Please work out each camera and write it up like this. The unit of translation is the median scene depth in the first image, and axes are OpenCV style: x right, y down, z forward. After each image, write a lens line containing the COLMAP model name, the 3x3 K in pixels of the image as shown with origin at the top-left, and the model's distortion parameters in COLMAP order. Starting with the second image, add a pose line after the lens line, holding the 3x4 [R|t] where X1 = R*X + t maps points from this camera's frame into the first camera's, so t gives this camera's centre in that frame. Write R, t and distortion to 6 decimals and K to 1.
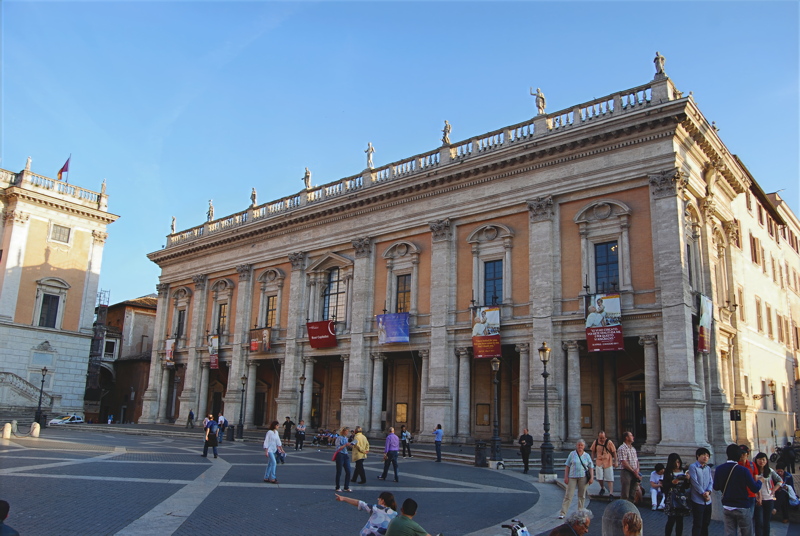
lens RADIAL K [[632.2, 0, 408.0], [0, 632.2, 266.5], [0, 0, 1]] dist [-0.082016, 0.006477]
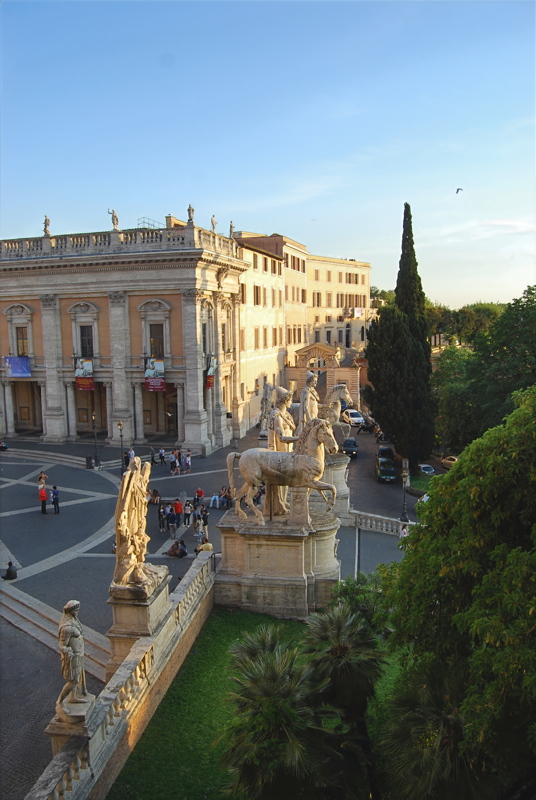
lens RADIAL K [[632.2, 0, 267.8], [0, 632.2, 404.7], [0, 0, 1]] dist [-0.082016, 0.006477]
pose [[0.909801, -0.101895, 0.402343, -0.099162], [-0.052918, 0.933006, 0.355950, -0.415655], [-0.411658, -0.345134, 0.843457, -0.550791]]
